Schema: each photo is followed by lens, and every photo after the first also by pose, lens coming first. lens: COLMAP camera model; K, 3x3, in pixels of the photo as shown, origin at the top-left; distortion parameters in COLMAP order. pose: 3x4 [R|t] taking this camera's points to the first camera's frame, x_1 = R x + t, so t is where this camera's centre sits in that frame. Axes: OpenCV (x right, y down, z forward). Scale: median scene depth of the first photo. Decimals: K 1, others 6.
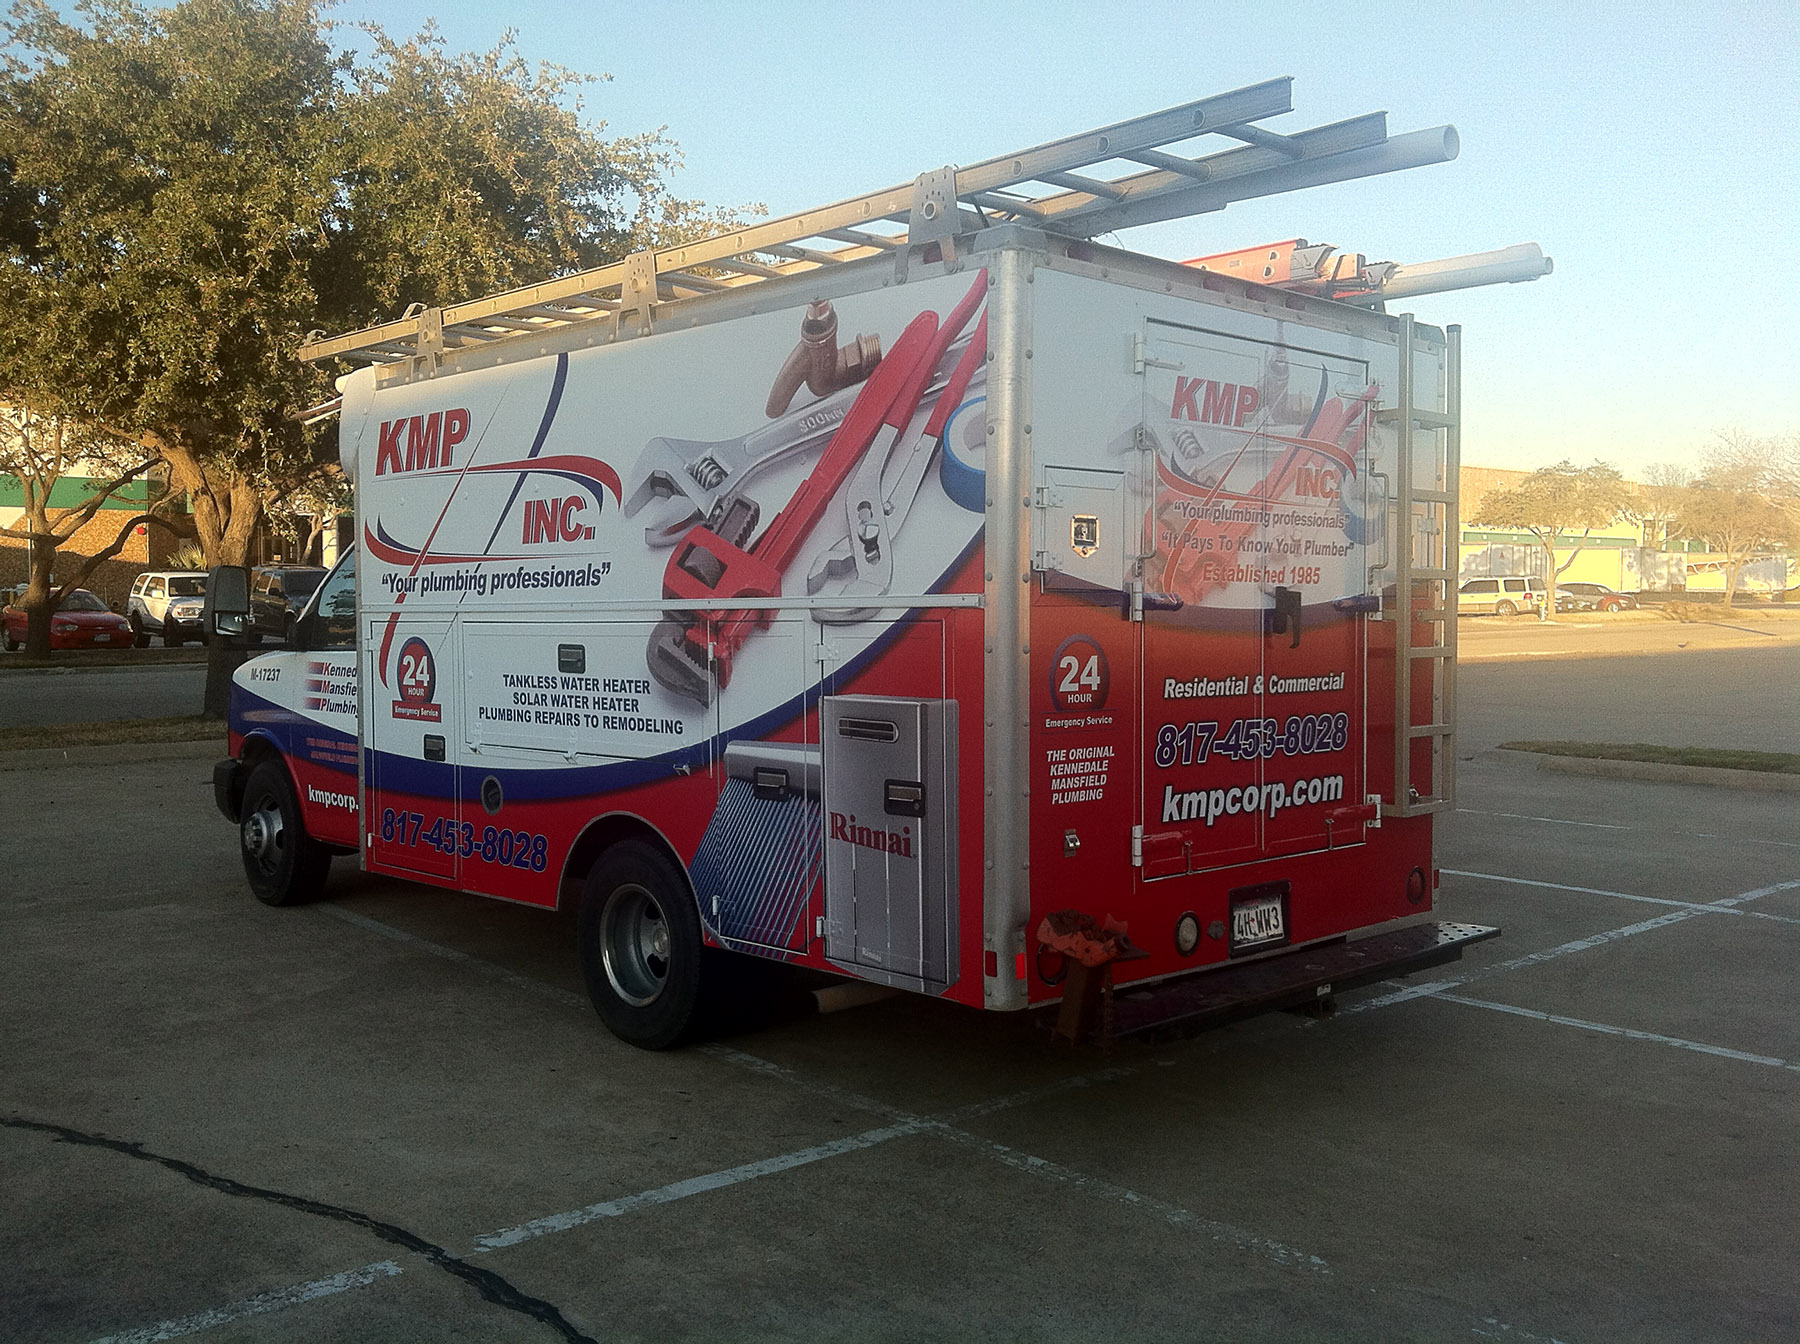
lens RADIAL K [[1731.7, 0, 882.2], [0, 1731.7, 660.1], [0, 0, 1]] dist [-0.025840, 0.000000]
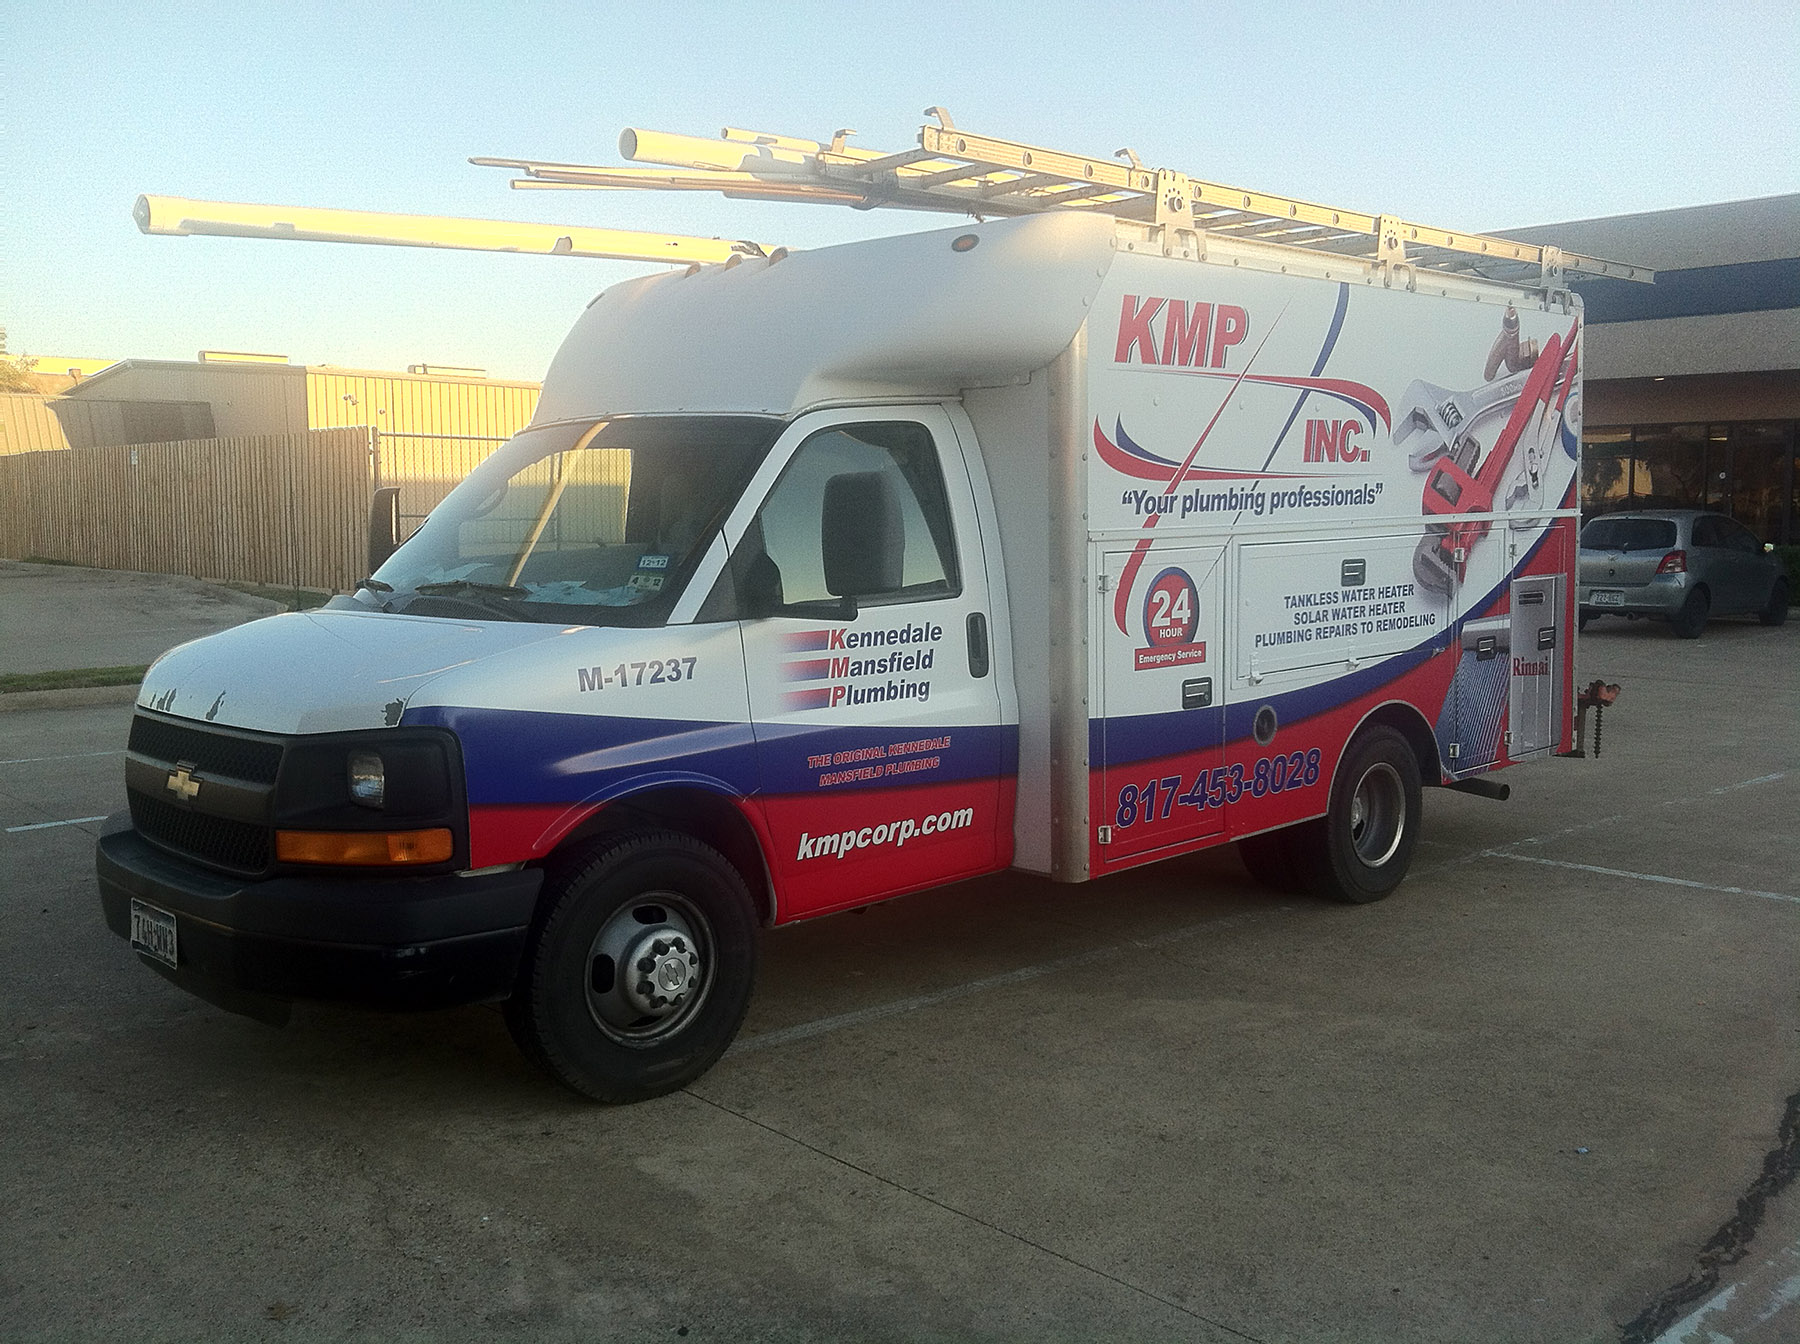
lens RADIAL K [[1731.7, 0, 856.5], [0, 1731.7, 682.8], [0, 0, 1]] dist [-0.025840, 0.000000]
pose [[0.008025, -0.103600, 0.994587, -1.258580], [0.047830, 0.993520, 0.103102, -0.058301], [-0.998823, 0.046744, 0.012929, 1.300840]]
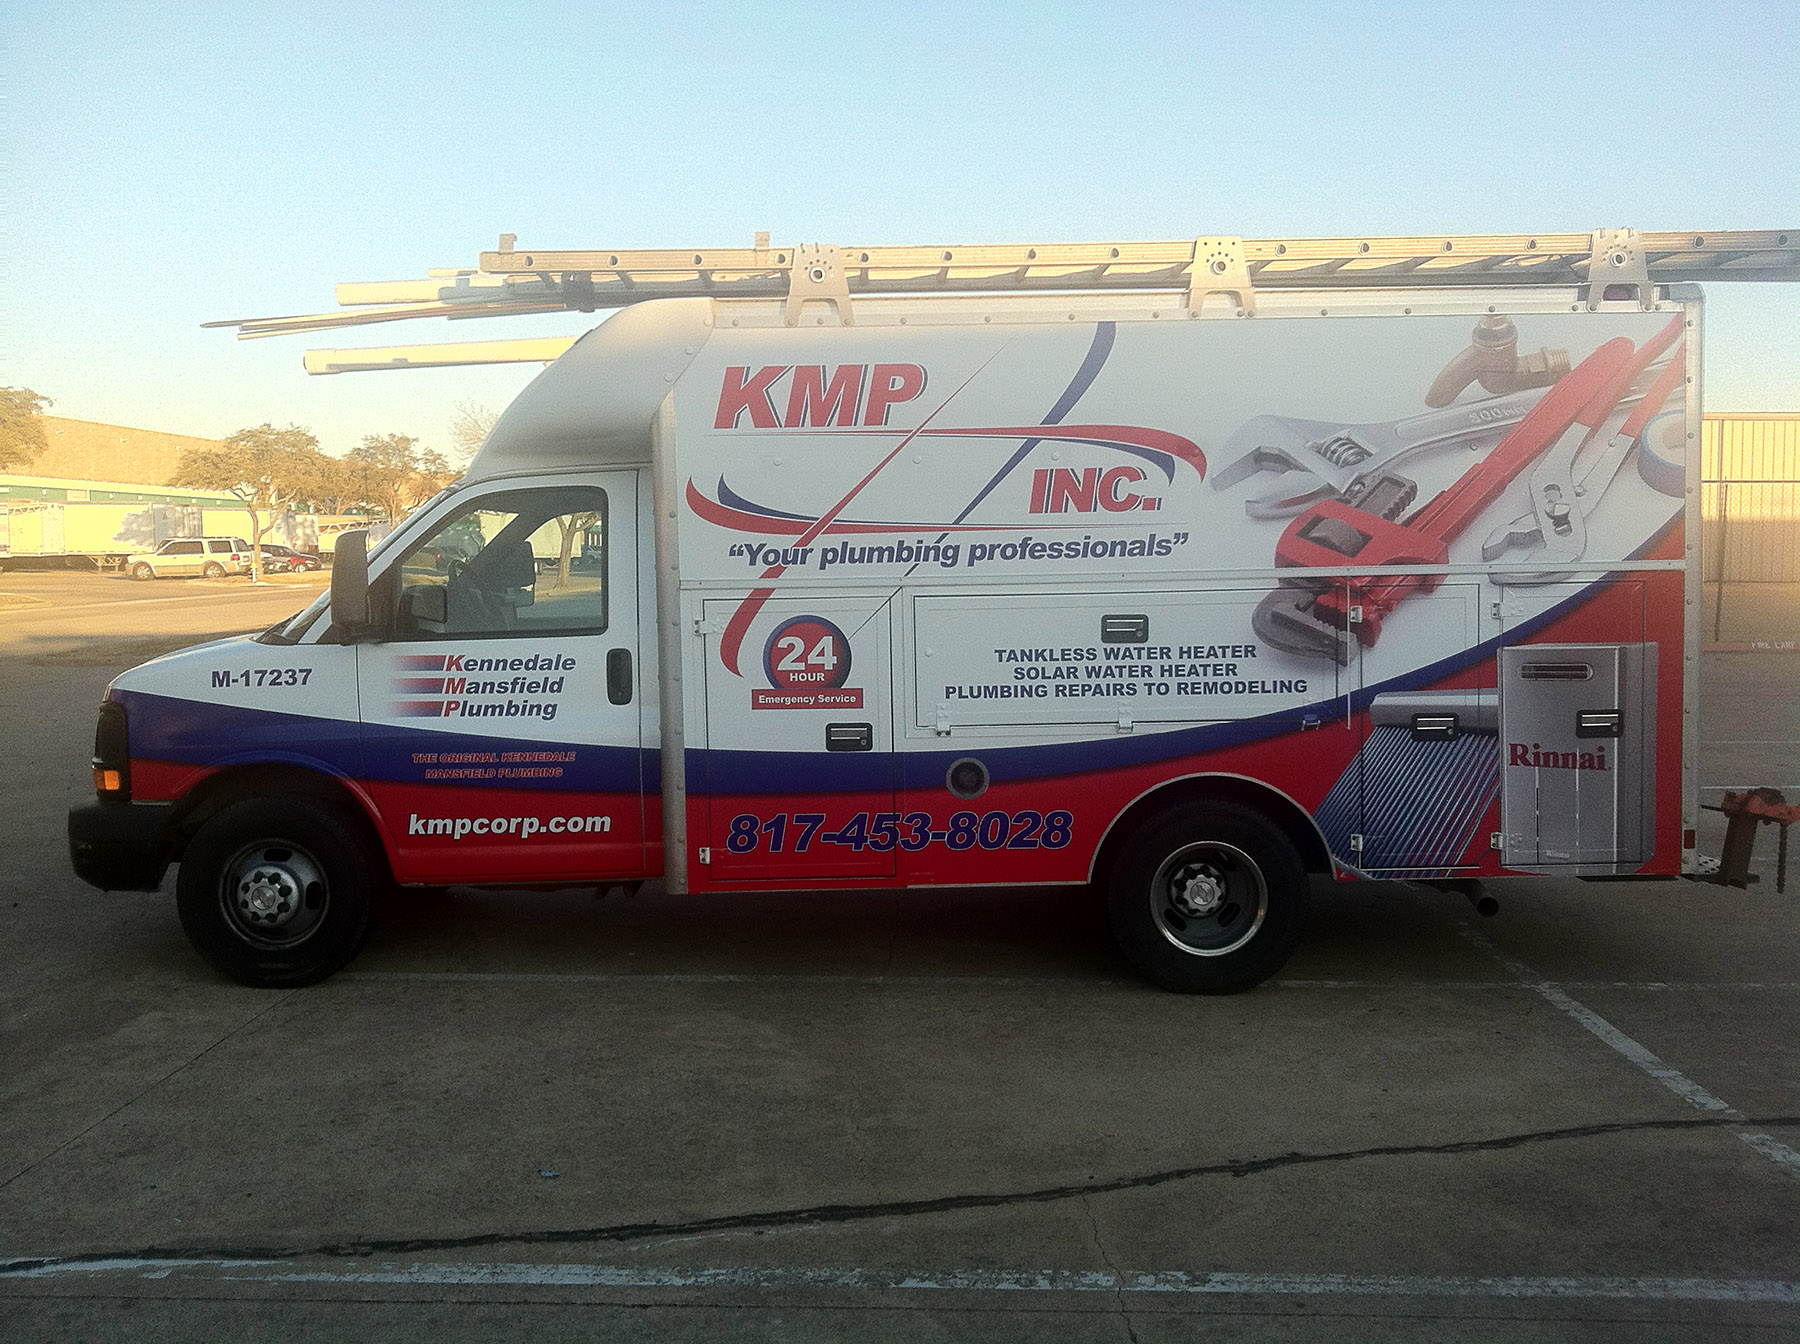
lens RADIAL K [[1731.7, 0, 912.9], [0, 1731.7, 662.3], [0, 0, 1]] dist [-0.025840, 0.000000]
pose [[0.689279, -0.053516, 0.722516, -0.993421], [0.036218, 0.998567, 0.039410, -0.025525], [-0.723590, -0.000996, 0.690230, 0.397333]]
